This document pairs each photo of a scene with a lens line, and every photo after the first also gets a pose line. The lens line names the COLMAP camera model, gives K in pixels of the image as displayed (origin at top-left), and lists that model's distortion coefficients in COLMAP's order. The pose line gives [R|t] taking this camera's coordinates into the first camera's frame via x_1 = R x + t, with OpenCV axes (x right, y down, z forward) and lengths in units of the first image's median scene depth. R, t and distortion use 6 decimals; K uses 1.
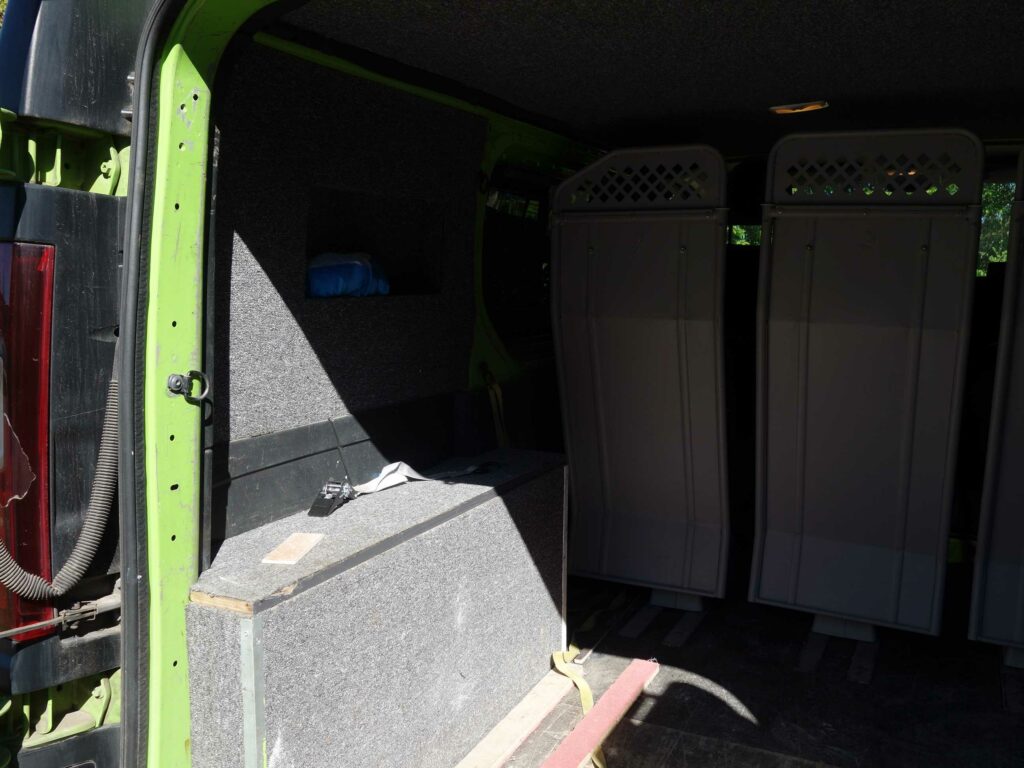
lens RADIAL K [[913.0, 0, 512.0], [0, 913.0, 384.0], [0, 0, 1]] dist [0.008845, -0.010494]
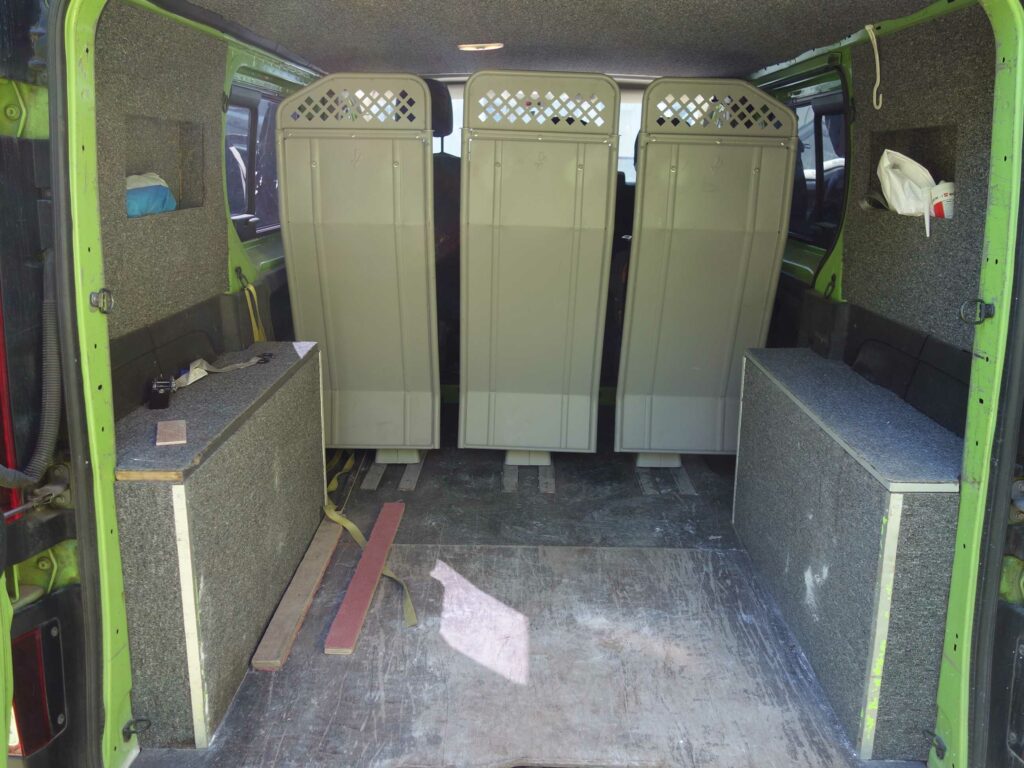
lens RADIAL K [[913.0, 0, 512.0], [0, 913.0, 384.0], [0, 0, 1]] dist [0.008845, -0.010494]
pose [[0.902568, -0.100102, 0.418748, -0.228353], [0.048897, 0.990136, 0.131299, -0.013265], [-0.427761, -0.098031, 0.898560, -0.182382]]
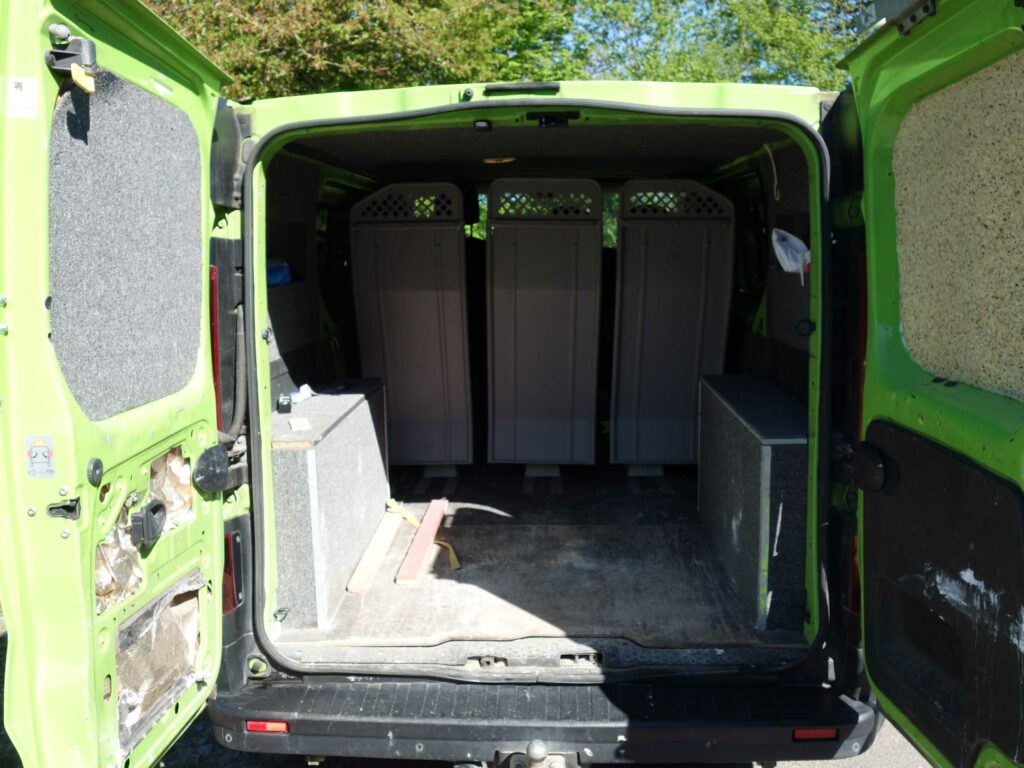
lens RADIAL K [[910.9, 0, 512.0], [0, 910.9, 384.0], [0, 0, 1]] dist [0.000257, 0.003100]
pose [[0.913681, -0.084860, 0.397473, -0.392209], [0.072481, 0.996304, 0.046096, 0.032066], [-0.399916, -0.013308, 0.916455, -0.582830]]
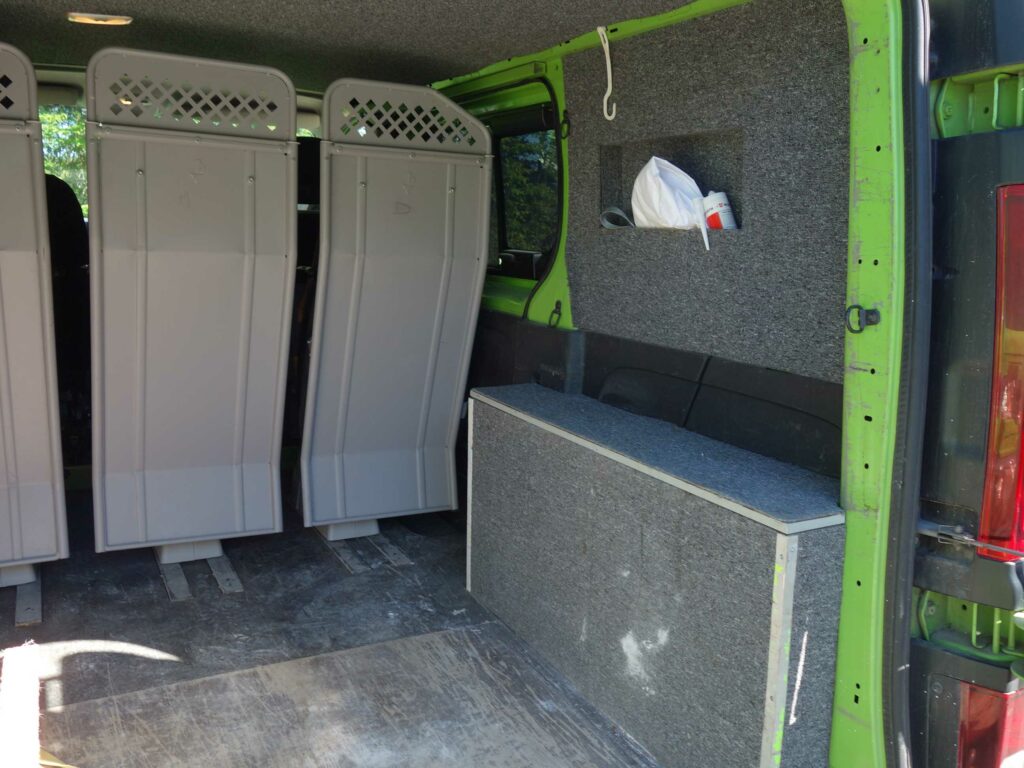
lens RADIAL K [[910.3, 0, 512.0], [0, 910.3, 384.0], [0, 0, 1]] dist [-0.000348, 0.002192]
pose [[0.589969, -0.132702, 0.796446, -0.250110], [0.078657, 0.991156, 0.106879, 0.000058], [-0.803586, -0.000409, 0.595189, 0.119867]]
